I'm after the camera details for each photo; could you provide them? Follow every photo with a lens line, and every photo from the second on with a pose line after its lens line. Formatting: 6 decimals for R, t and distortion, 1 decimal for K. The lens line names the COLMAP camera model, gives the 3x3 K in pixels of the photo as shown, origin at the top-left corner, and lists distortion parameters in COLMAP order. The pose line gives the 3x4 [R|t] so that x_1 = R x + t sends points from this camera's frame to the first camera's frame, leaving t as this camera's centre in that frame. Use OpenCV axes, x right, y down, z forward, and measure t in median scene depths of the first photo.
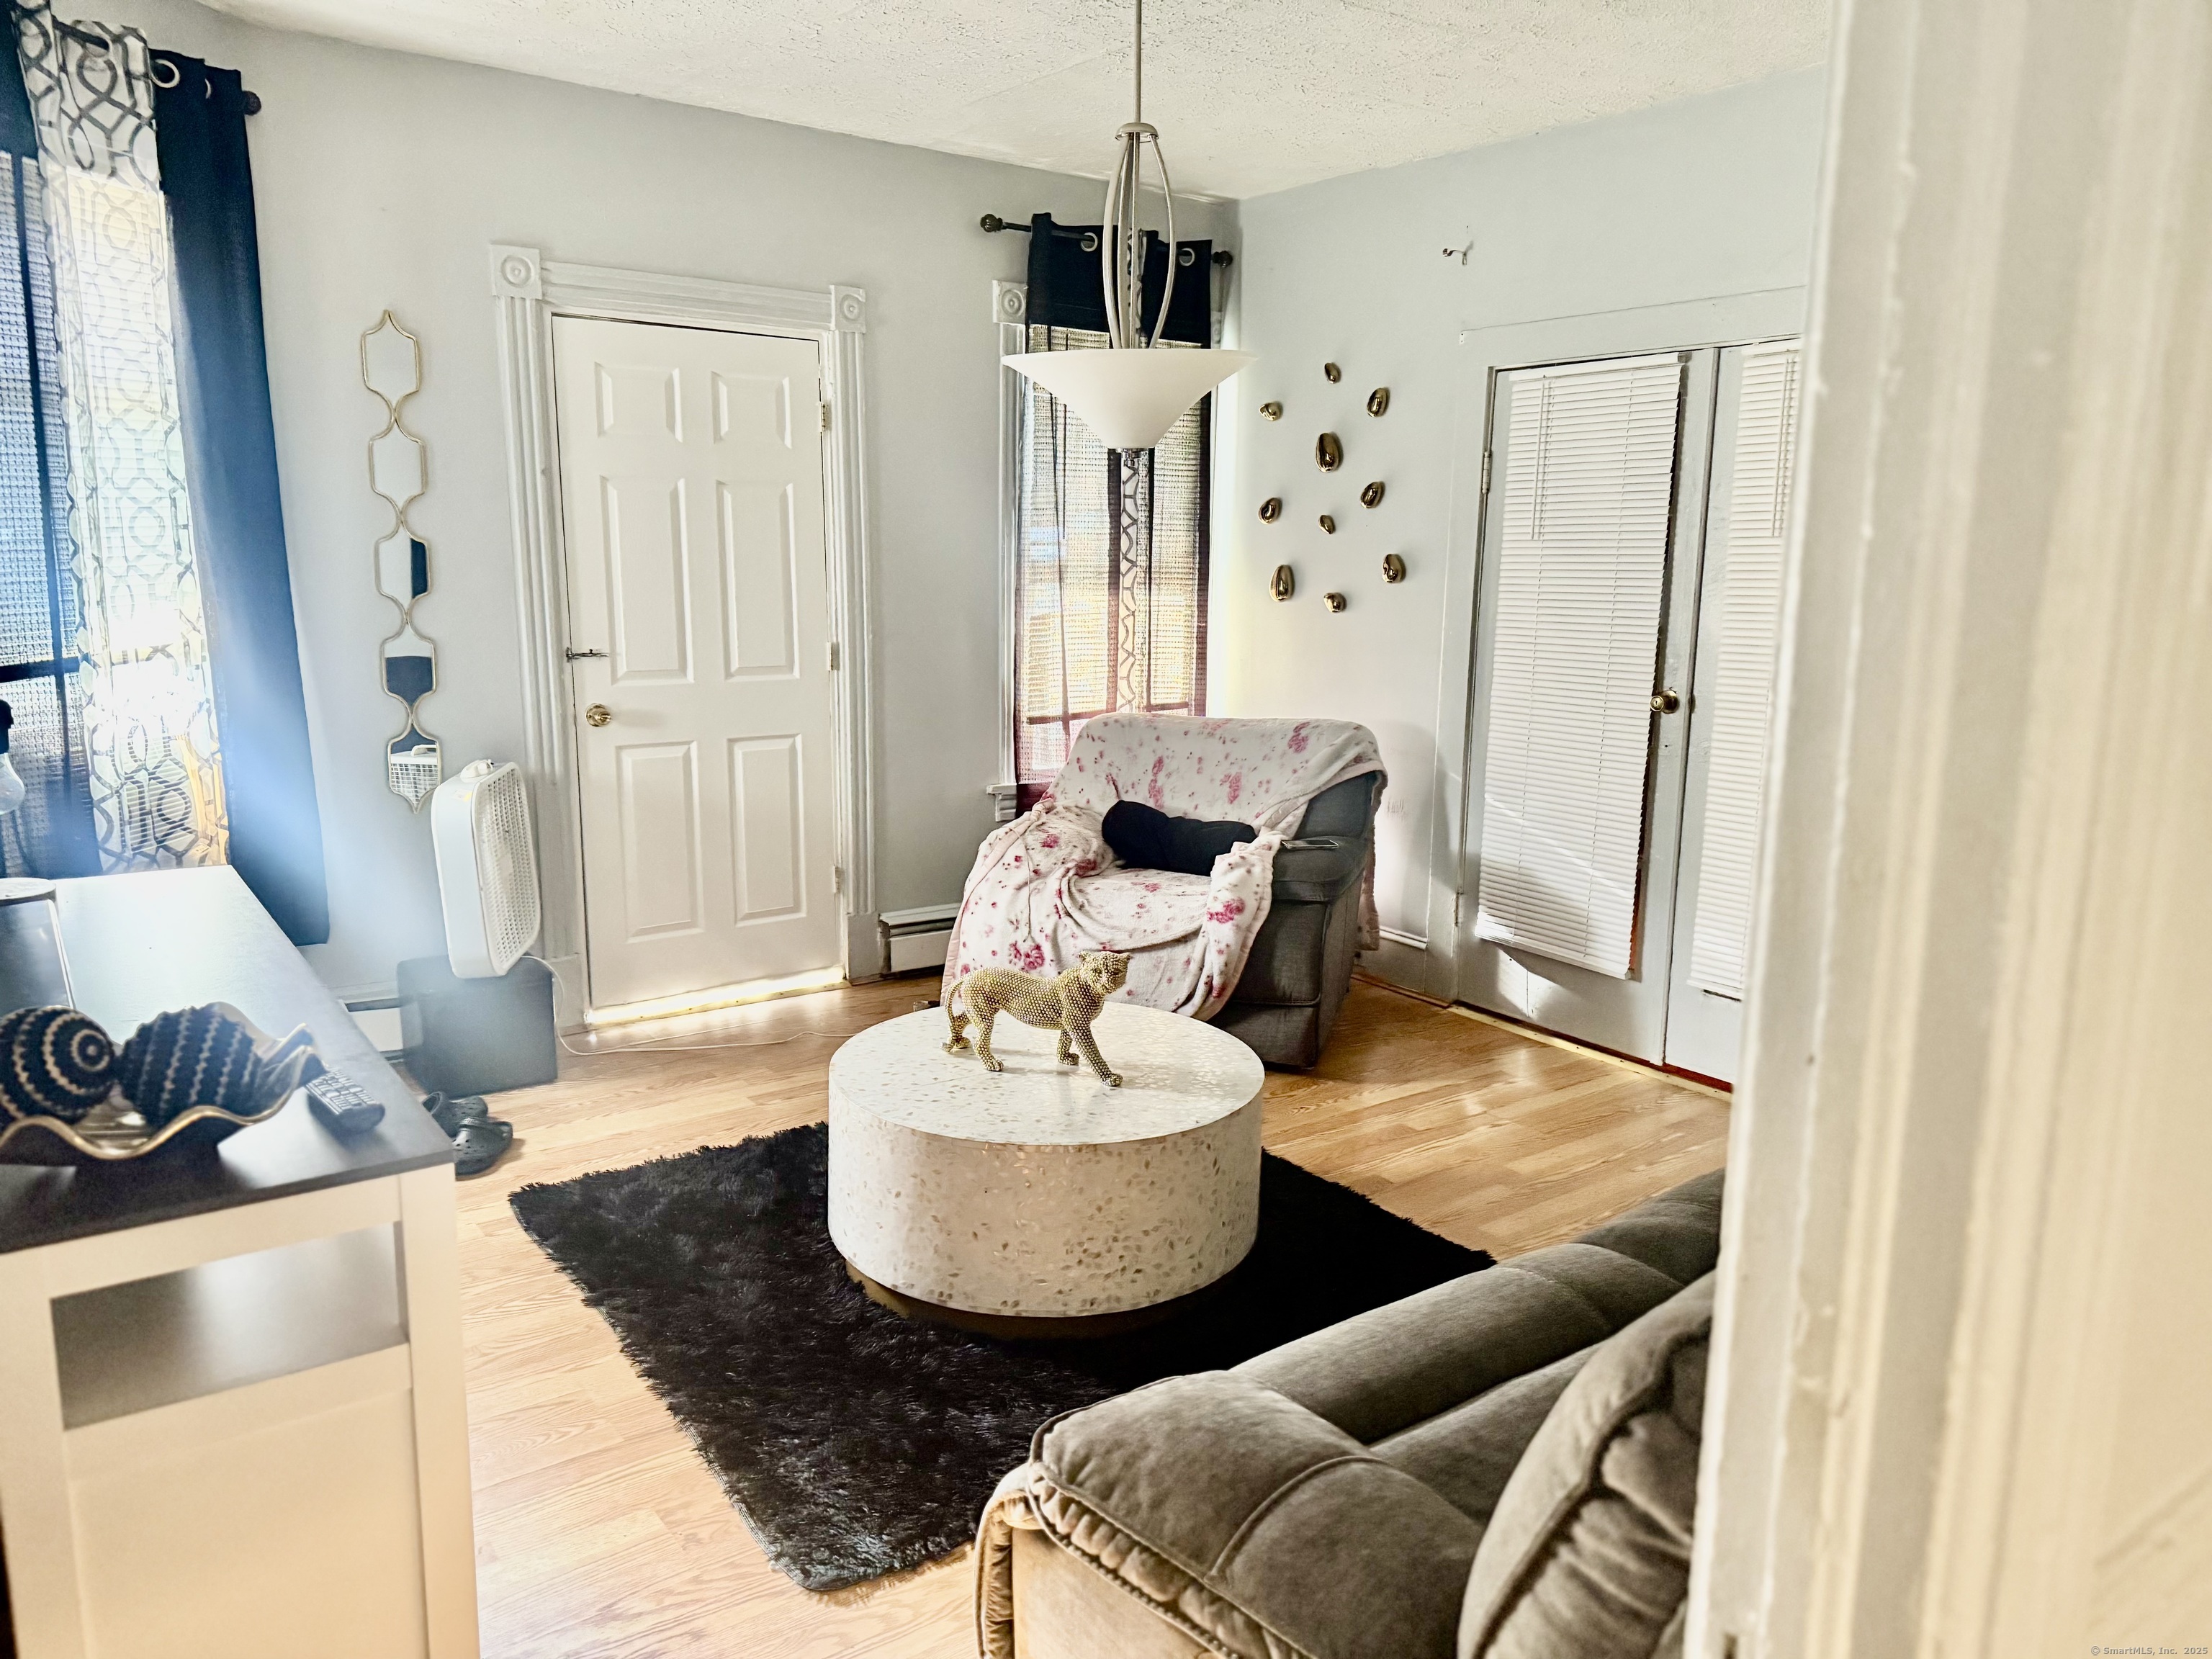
lens RADIAL K [[1544.9, 0, 1109.0], [0, 1544.9, 831.5], [0, 0, 1]] dist [0.005881, -0.003268]
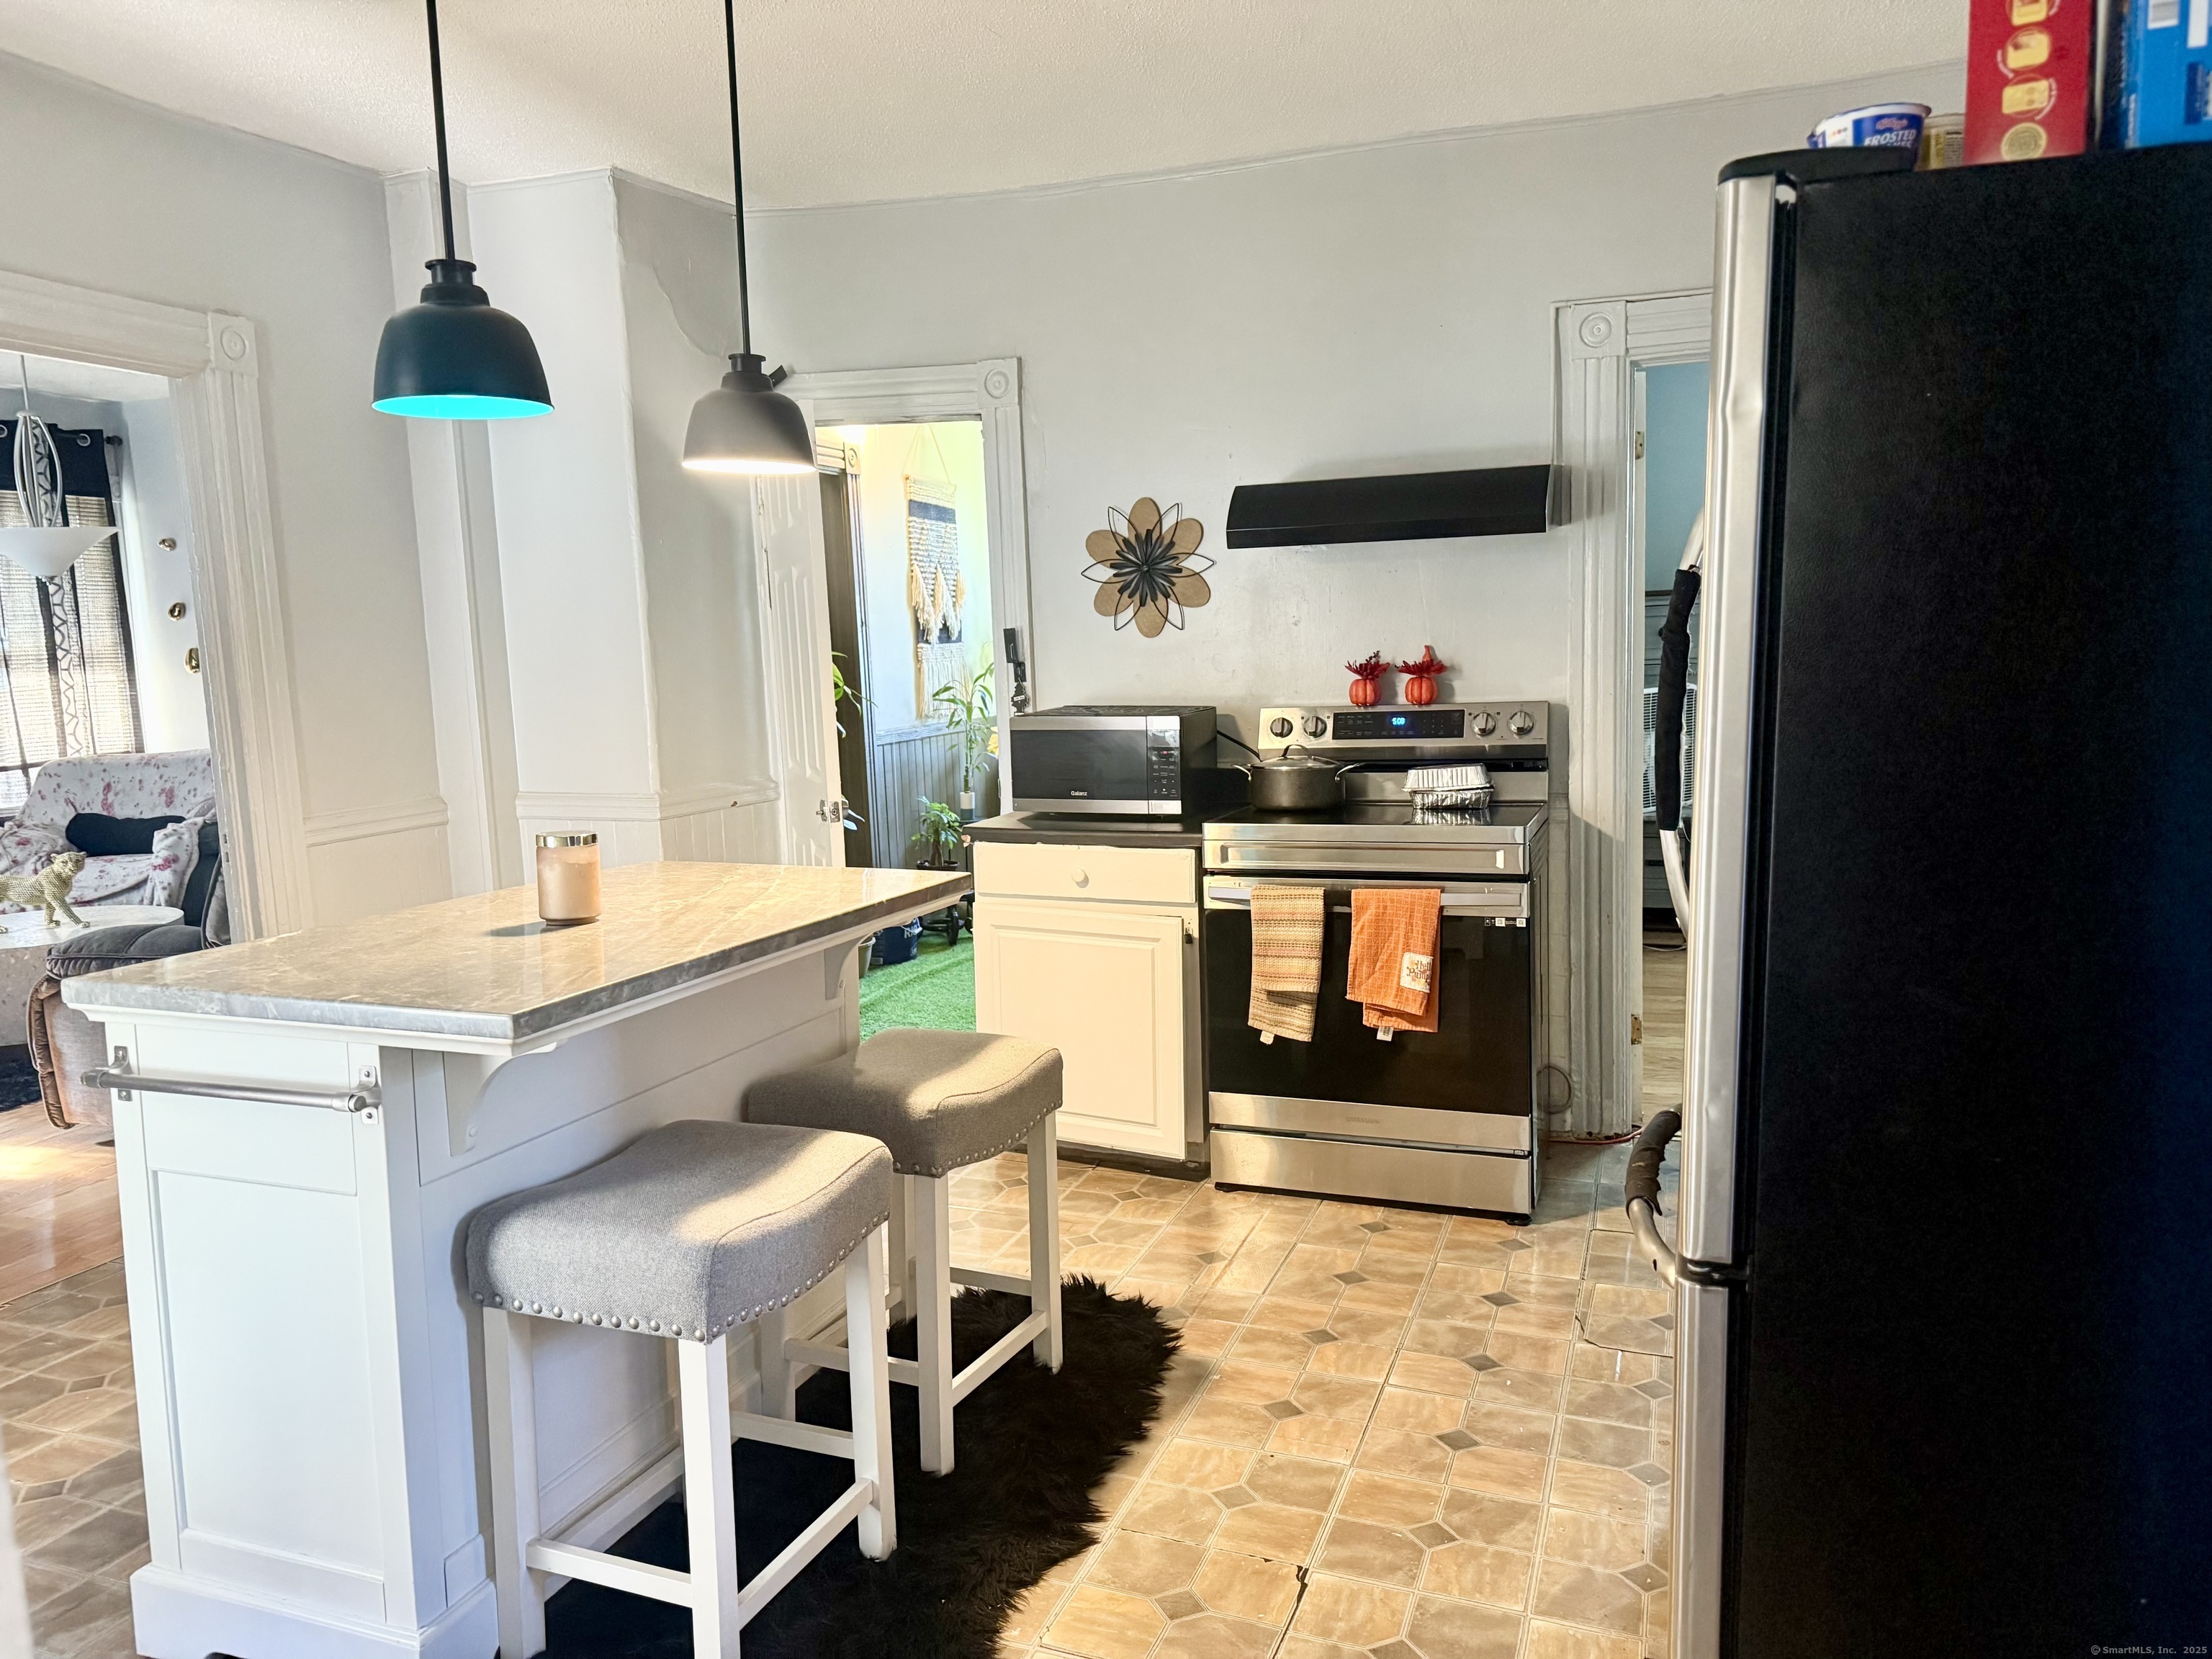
lens RADIAL K [[1544.9, 0, 1115.1], [0, 1544.9, 828.5], [0, 0, 1]] dist [0.005881, -0.003268]
pose [[0.825287, -0.112391, 0.553417, 0.004767], [0.144760, 0.989354, -0.014952, 0.151058], [-0.545845, 0.092452, 0.832770, -0.708512]]
